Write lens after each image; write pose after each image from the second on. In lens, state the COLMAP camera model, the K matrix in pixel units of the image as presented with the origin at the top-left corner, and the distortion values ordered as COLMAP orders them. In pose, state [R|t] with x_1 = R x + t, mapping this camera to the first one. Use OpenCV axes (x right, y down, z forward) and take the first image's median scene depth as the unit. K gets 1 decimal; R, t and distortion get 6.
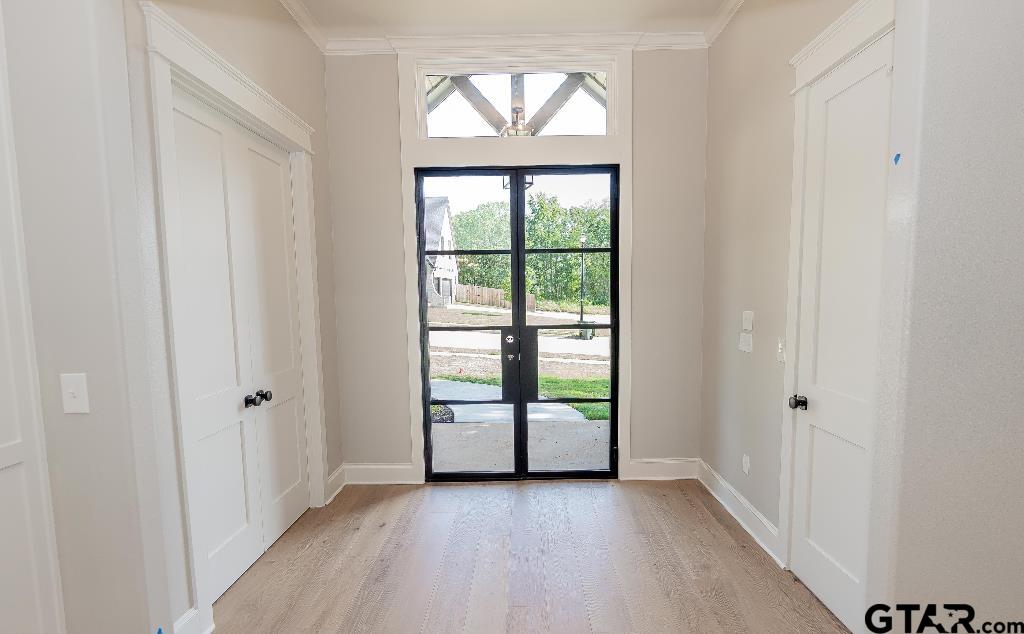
lens RADIAL K [[486.6, 0, 514.5], [0, 486.6, 342.6], [0, 0, 1]] dist [0.021489, -0.000032]
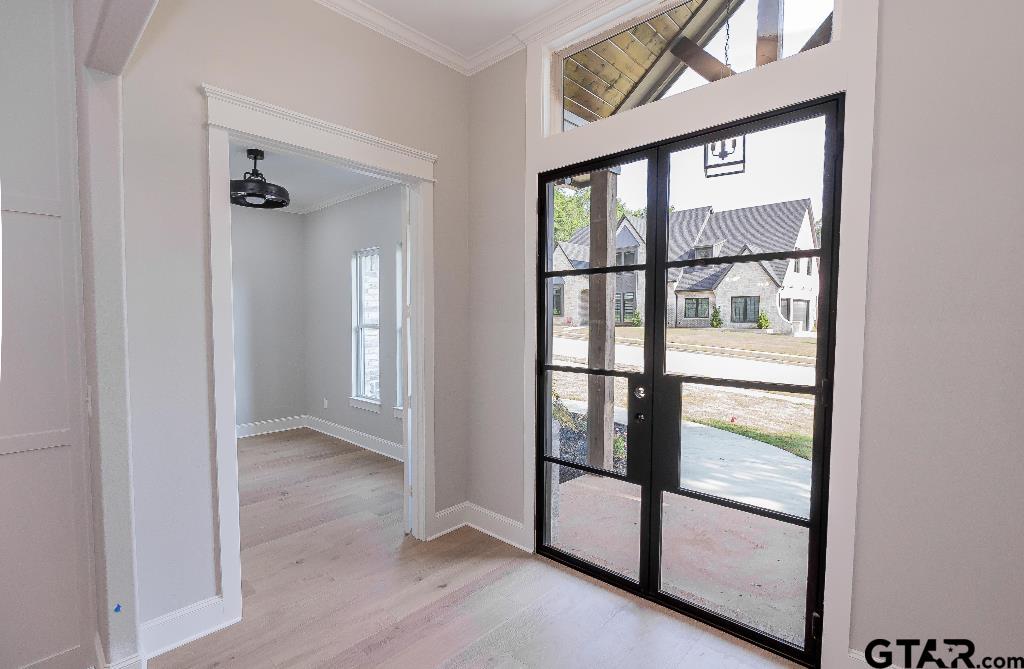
lens RADIAL K [[481.3, 0, 454.6], [0, 481.3, 346.4], [0, 0, 1]] dist [-0.000127, 0.000180]
pose [[0.703641, 0.052099, -0.708643, 0.287125], [-0.077749, 0.996965, -0.003904, -0.047994], [0.706289, 0.057843, 0.705556, 0.320776]]
